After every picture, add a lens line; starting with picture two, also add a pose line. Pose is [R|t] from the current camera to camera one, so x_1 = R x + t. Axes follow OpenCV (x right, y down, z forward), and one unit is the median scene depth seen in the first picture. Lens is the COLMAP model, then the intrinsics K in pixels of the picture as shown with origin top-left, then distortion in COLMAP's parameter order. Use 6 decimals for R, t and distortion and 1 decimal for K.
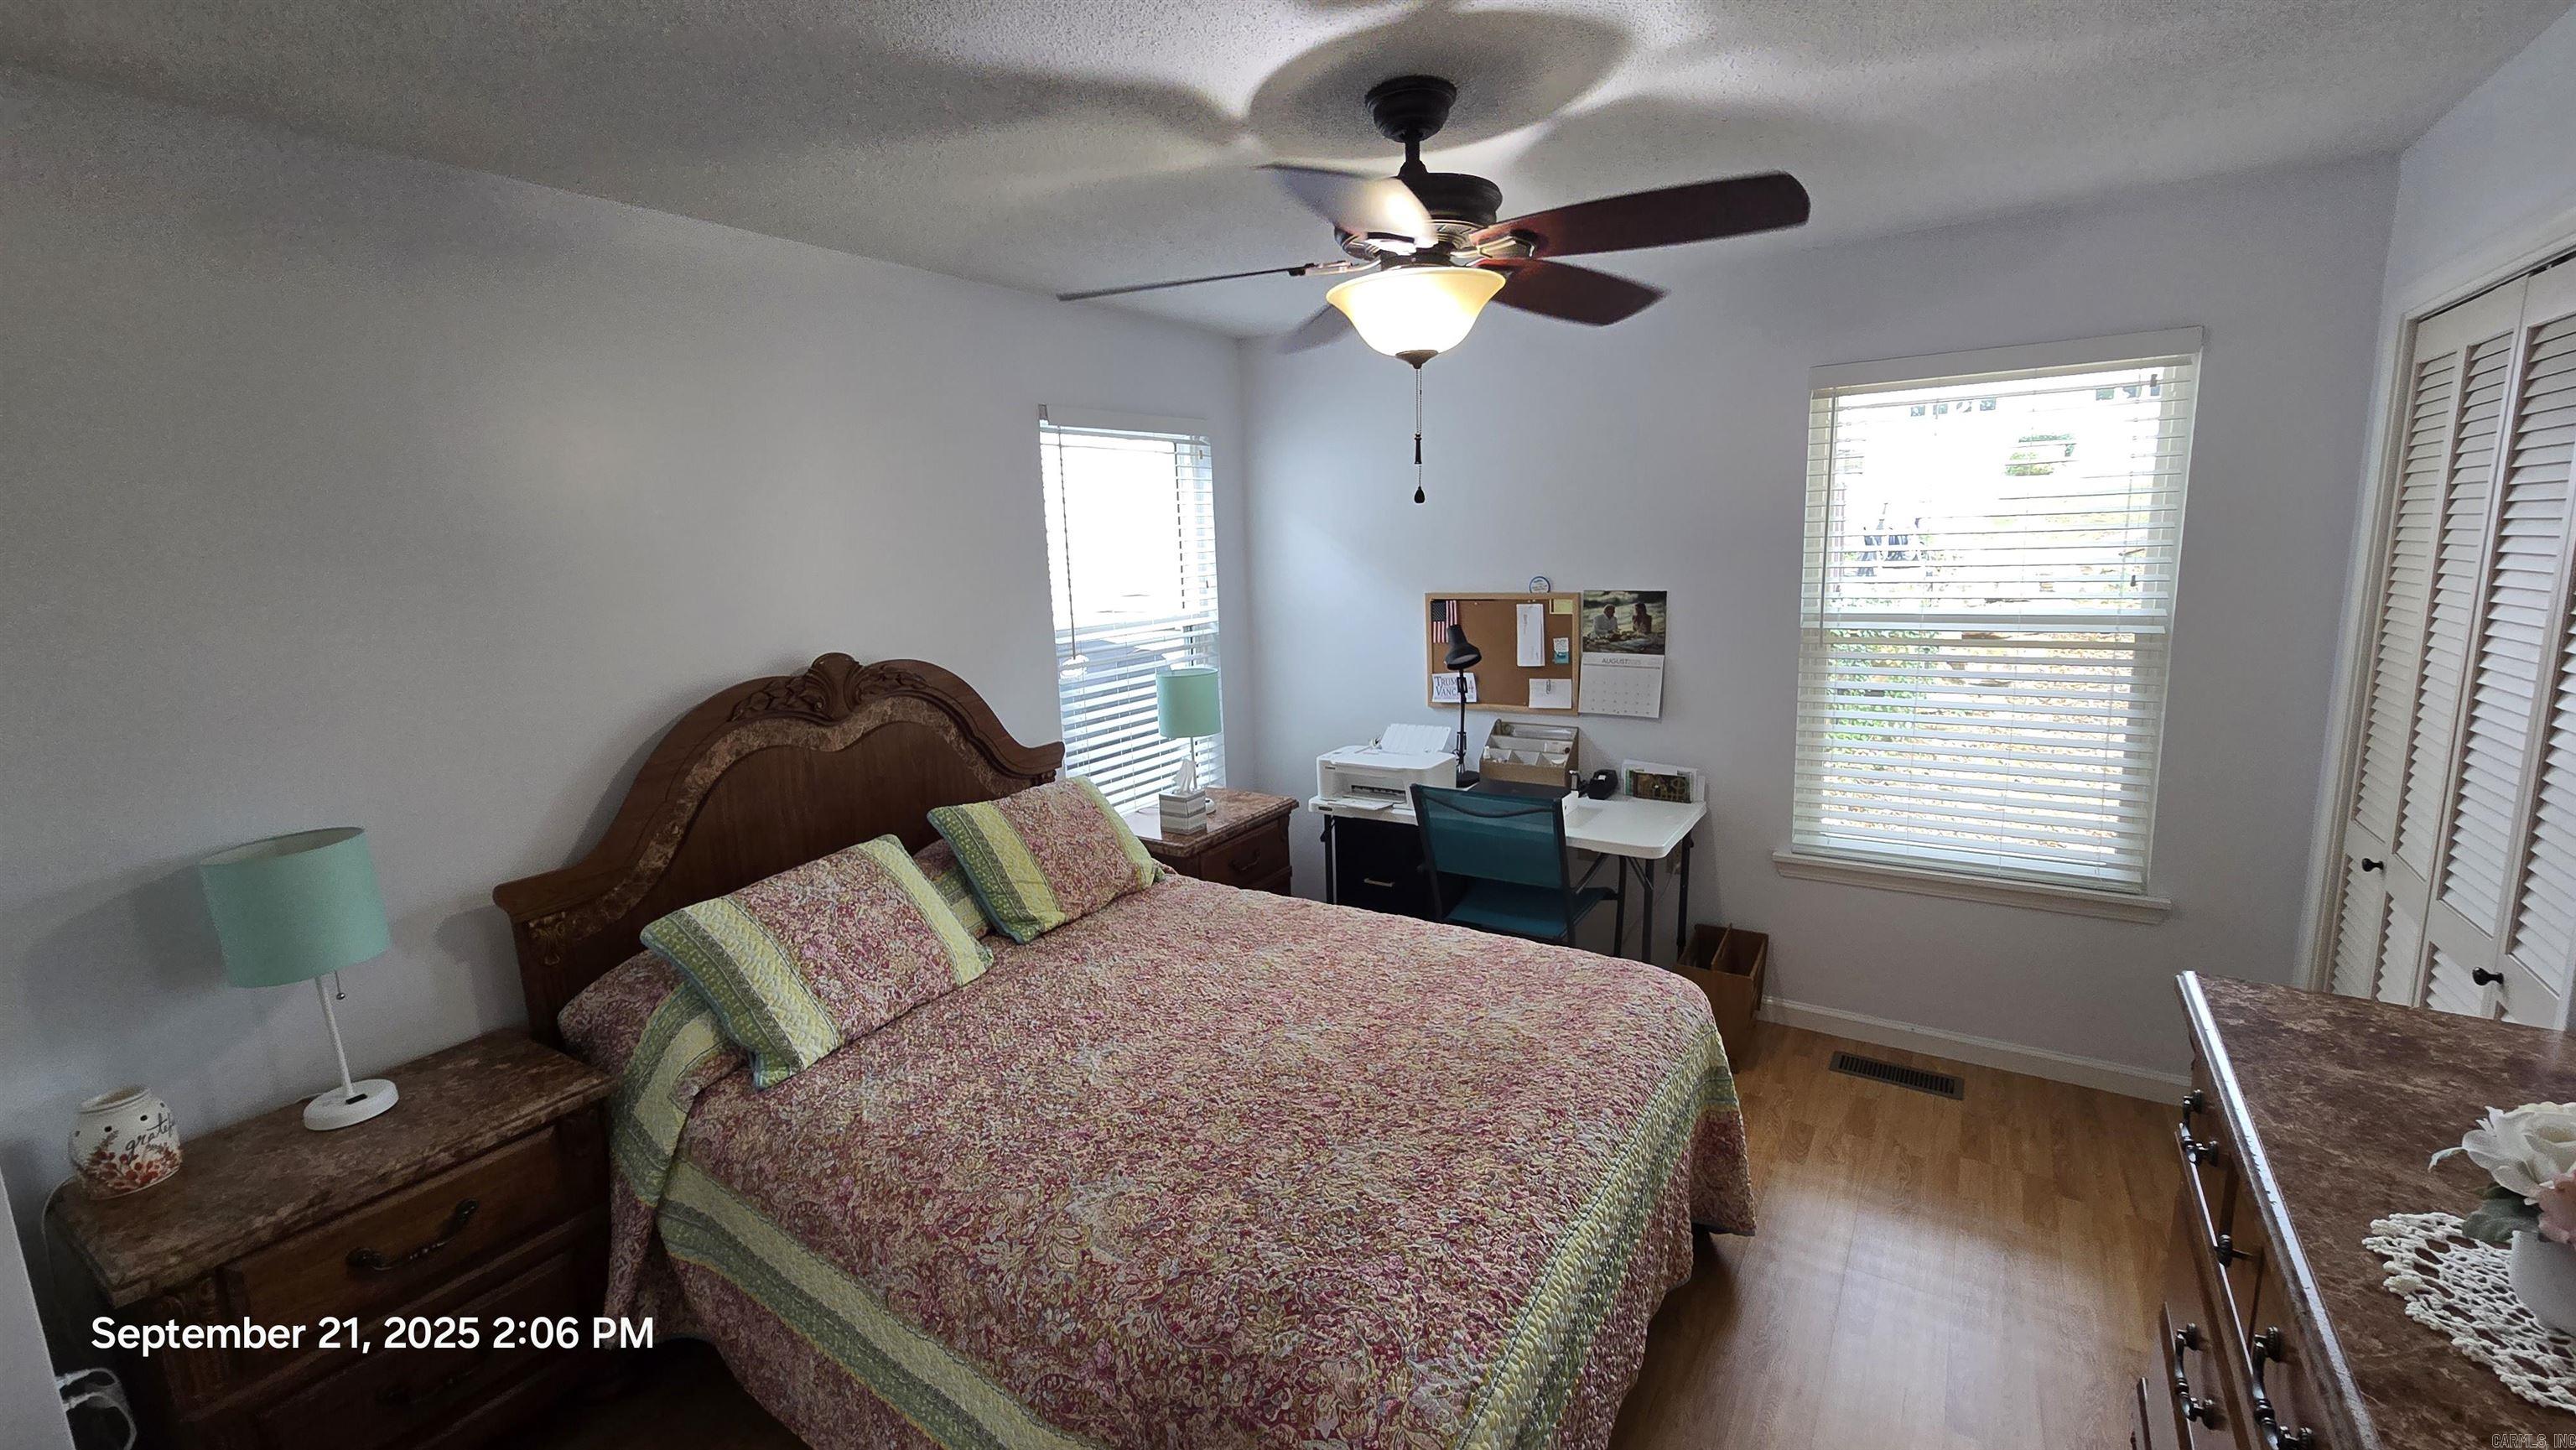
lens RADIAL K [[1045.2, 0, 1288.0], [0, 1045.2, 725.0], [0, 0, 1]] dist [-0.000739, 0.000339]
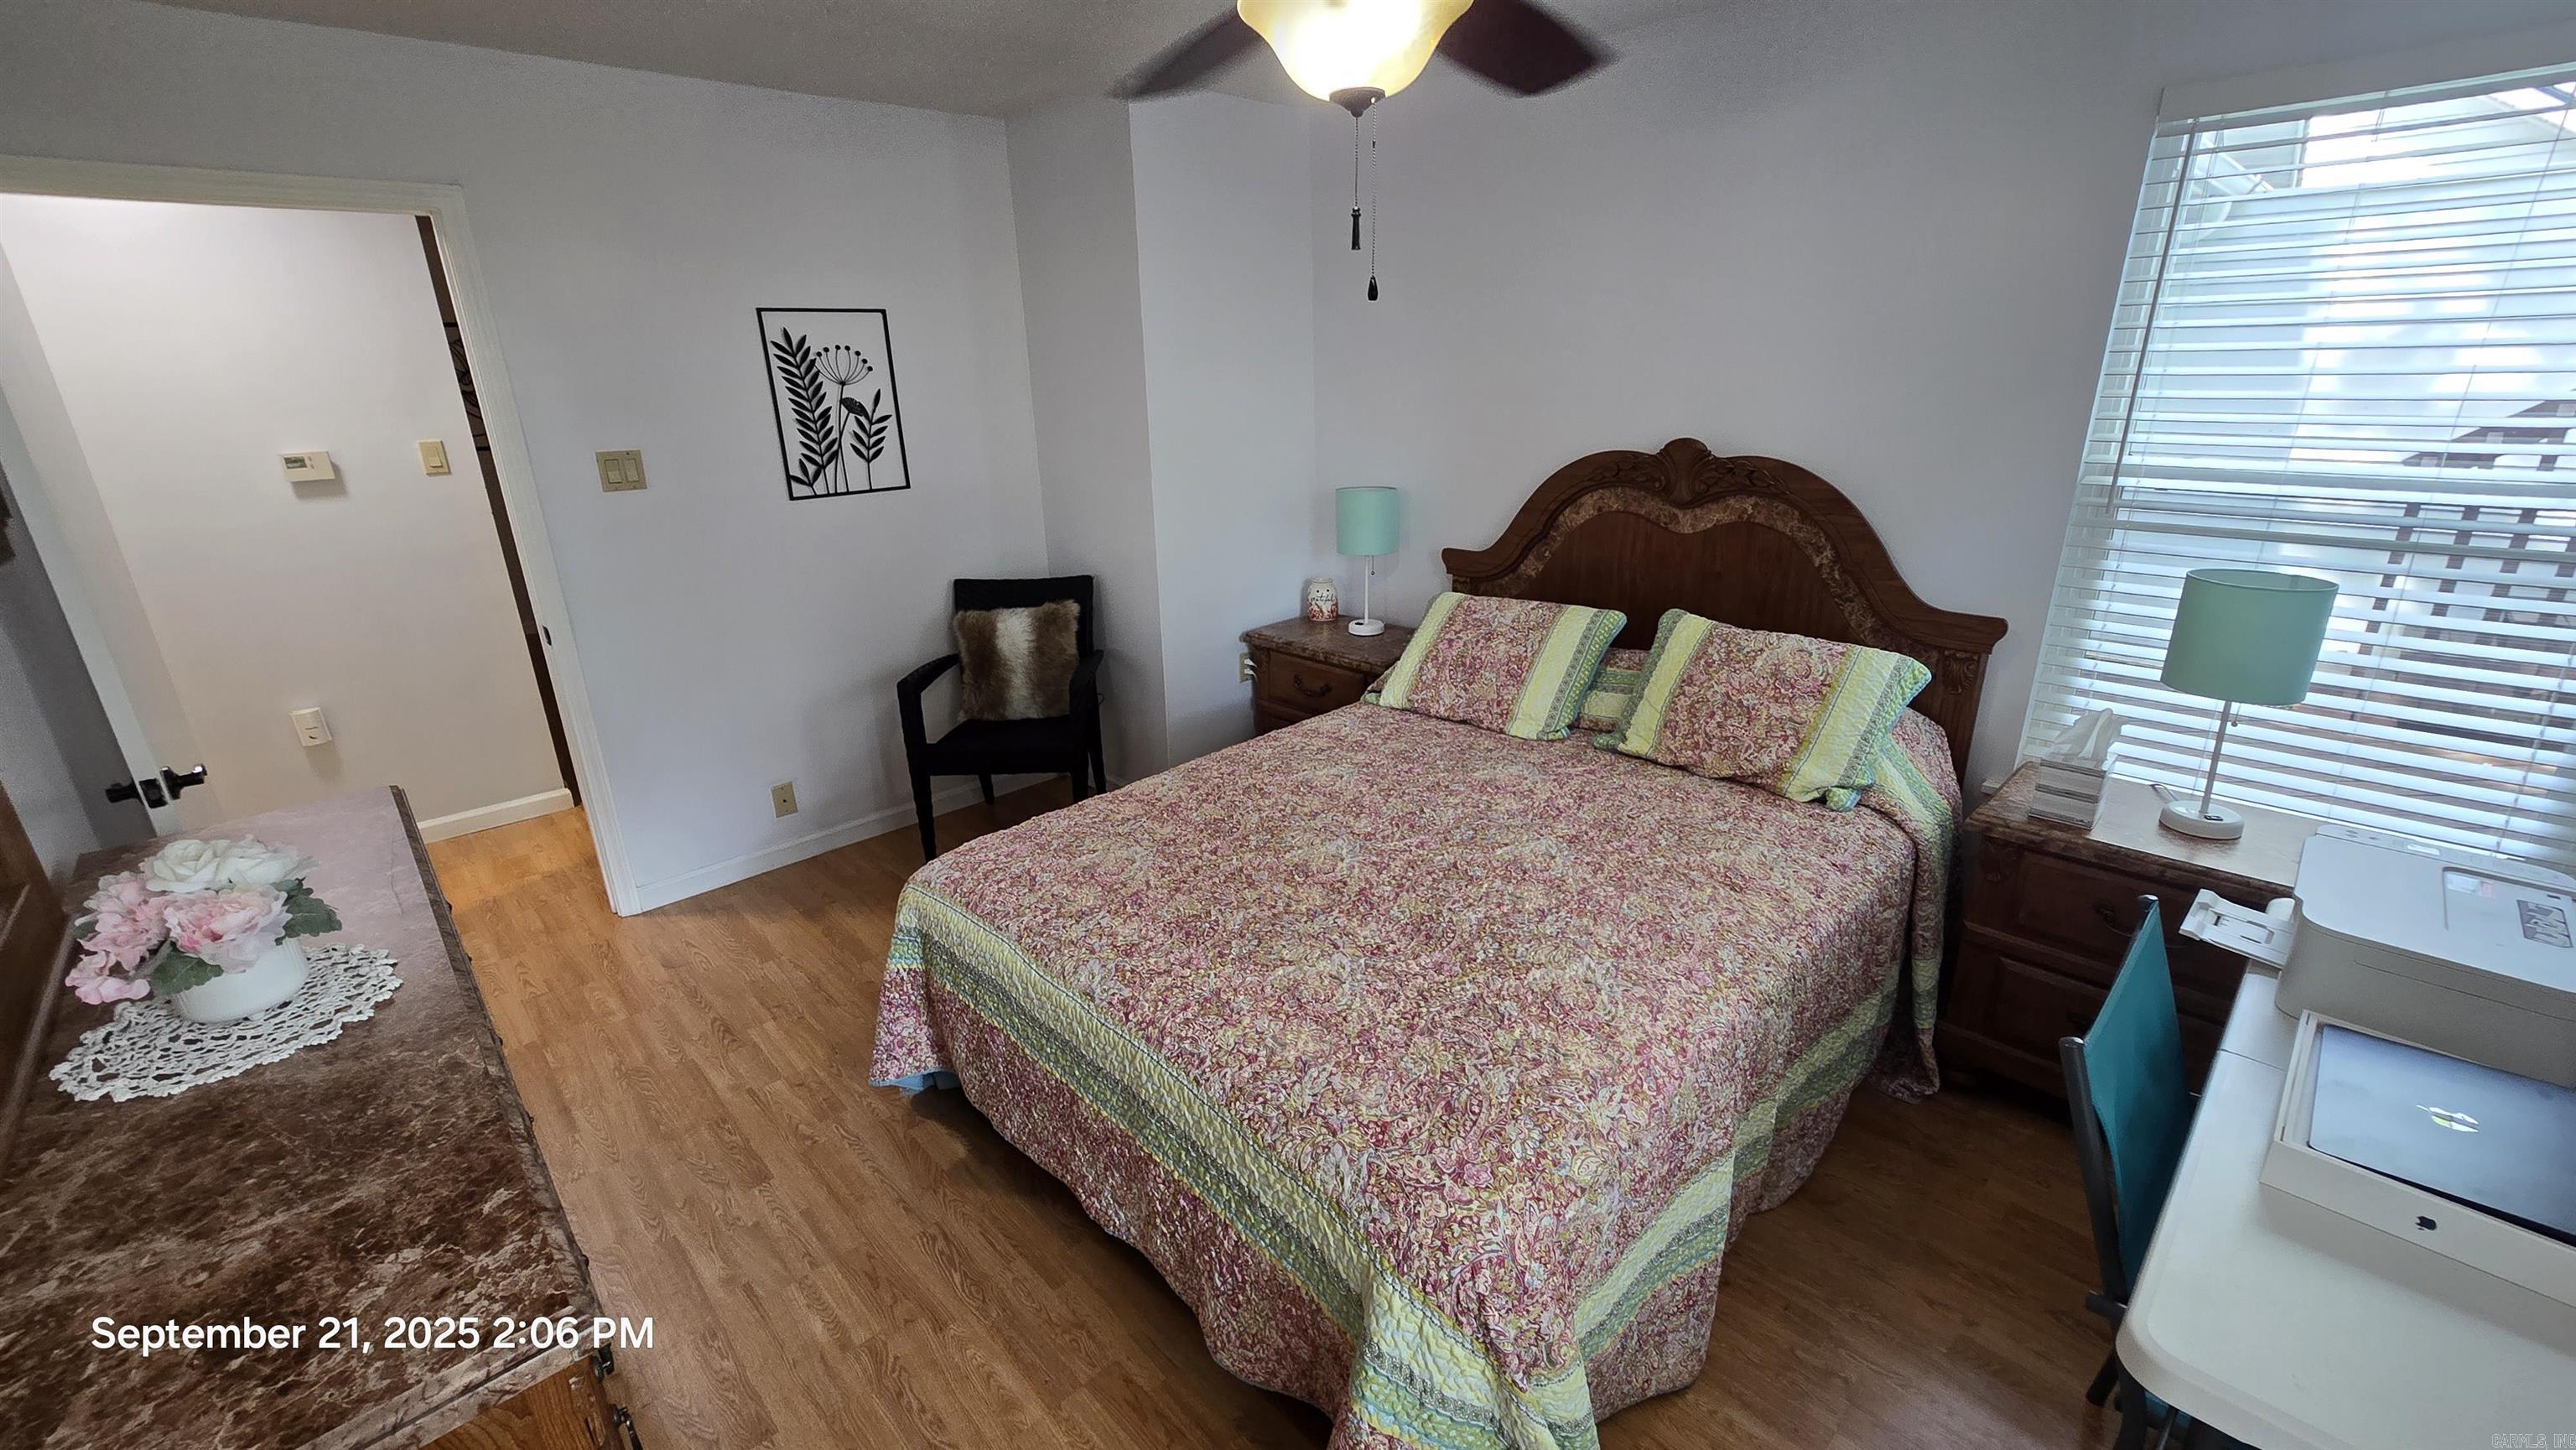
lens RADIAL K [[1045.2, 0, 1288.0], [0, 1045.2, 725.0], [0, 0, 1]] dist [-0.000739, 0.000339]
pose [[-0.220846, 0.360592, -0.906201, 0.761474], [-0.139868, 0.907829, 0.395326, -0.179071], [0.965227, 0.214055, -0.150056, 0.896837]]
